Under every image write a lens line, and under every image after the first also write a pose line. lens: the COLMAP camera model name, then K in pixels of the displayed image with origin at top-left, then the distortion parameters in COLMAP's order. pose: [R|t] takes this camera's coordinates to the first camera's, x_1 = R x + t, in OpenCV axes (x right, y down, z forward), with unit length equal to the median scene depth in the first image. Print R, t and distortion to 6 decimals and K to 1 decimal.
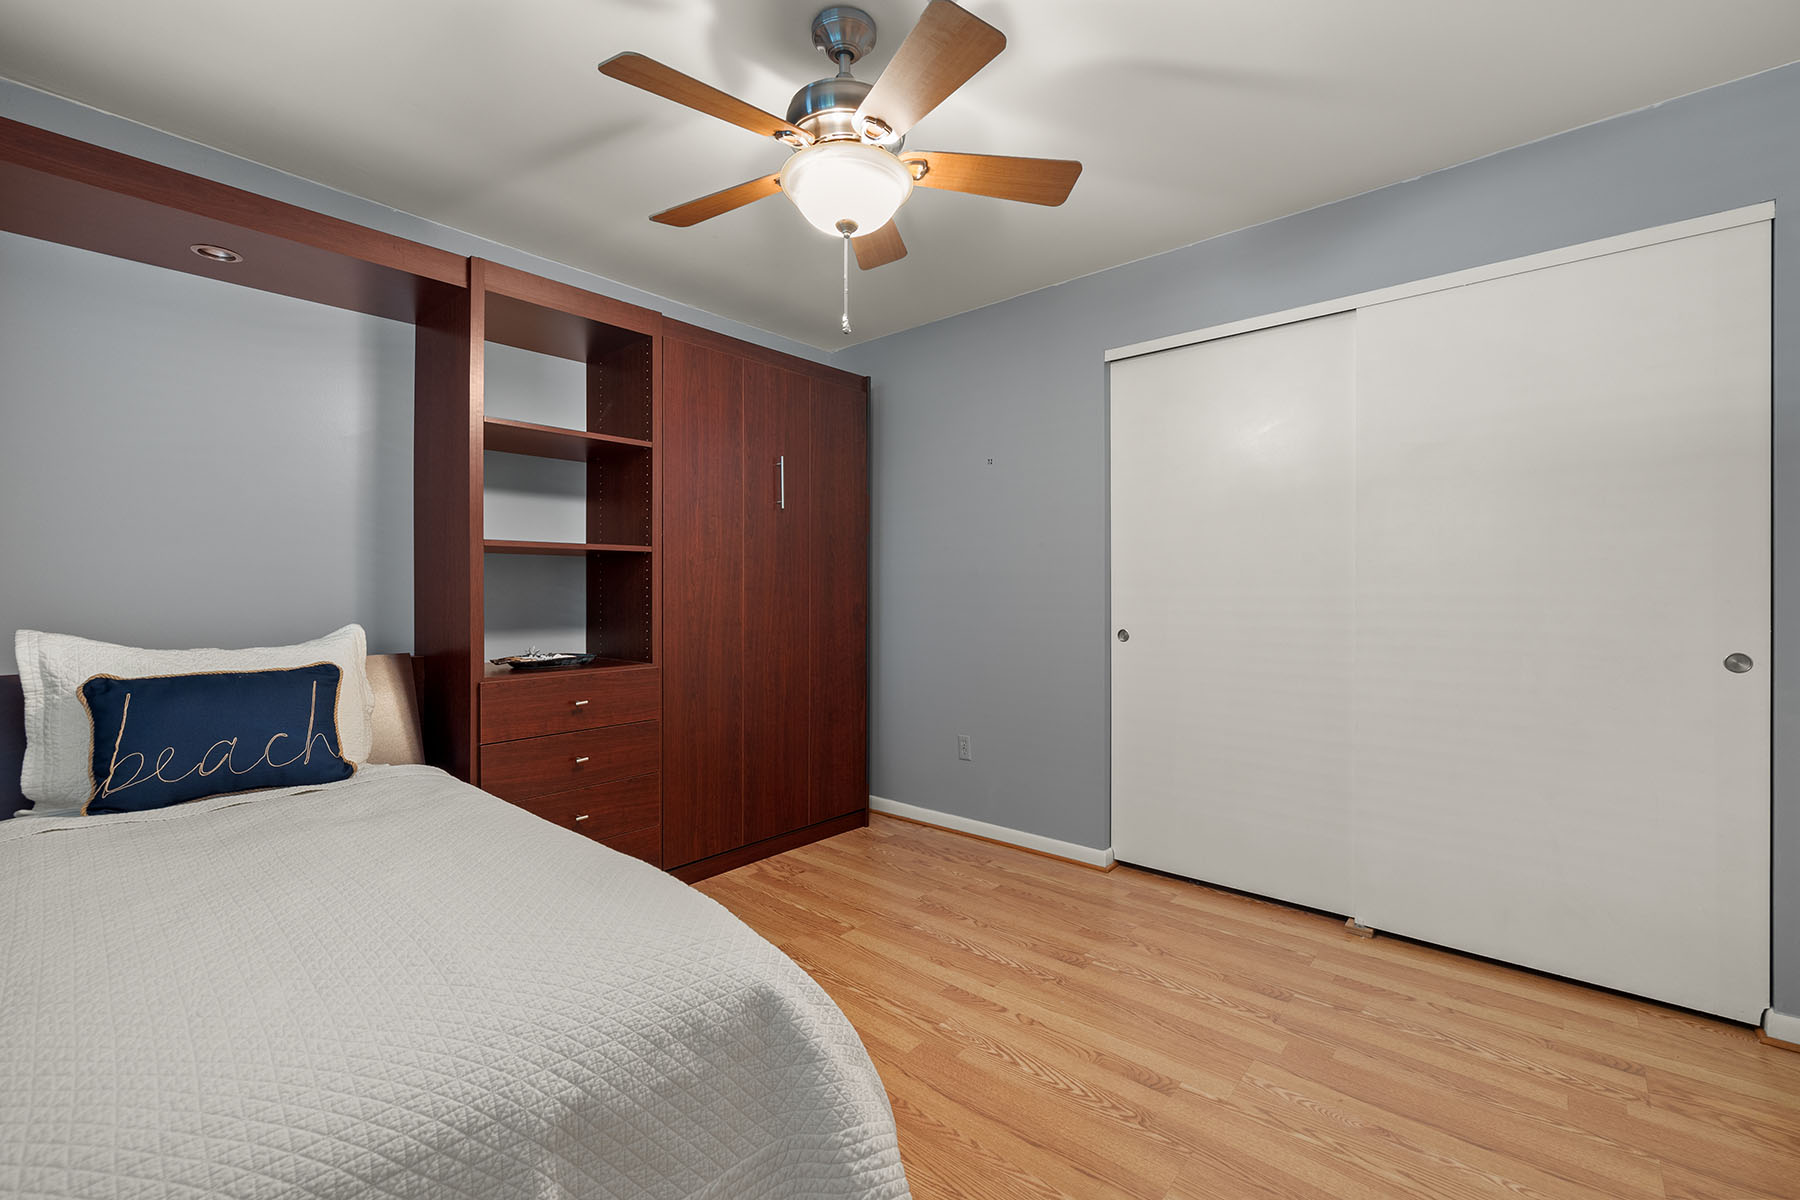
lens RADIAL K [[771.6, 0, 885.0], [0, 771.6, 591.3], [0, 0, 1]] dist [-0.004096, 0.001354]
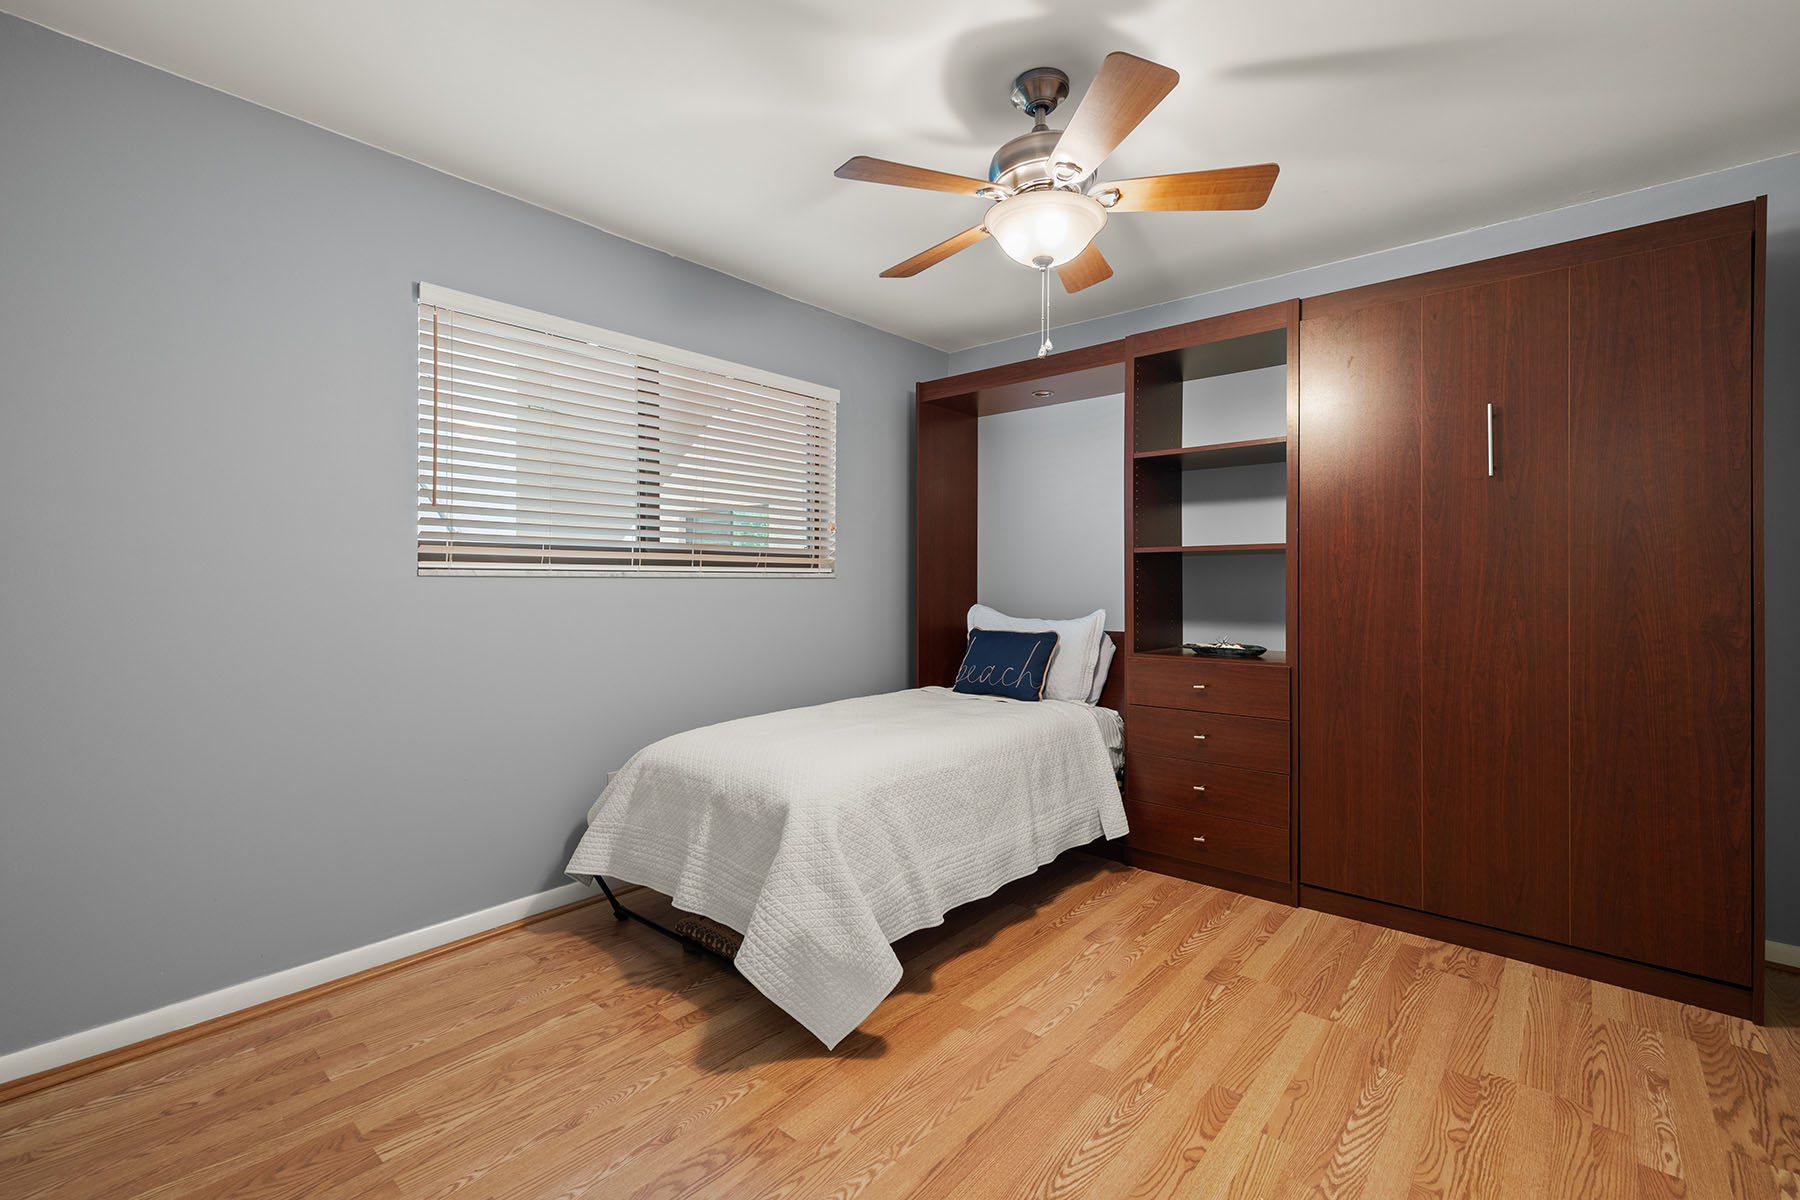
lens RADIAL K [[771.6, 0, 885.0], [0, 771.6, 589.5], [0, 0, 1]] dist [-0.004096, 0.001354]
pose [[-0.003658, 0.009953, -0.999944, 0.663022], [-0.004109, 0.999942, 0.009968, -0.006466], [0.999985, 0.004145, -0.003617, 0.490543]]
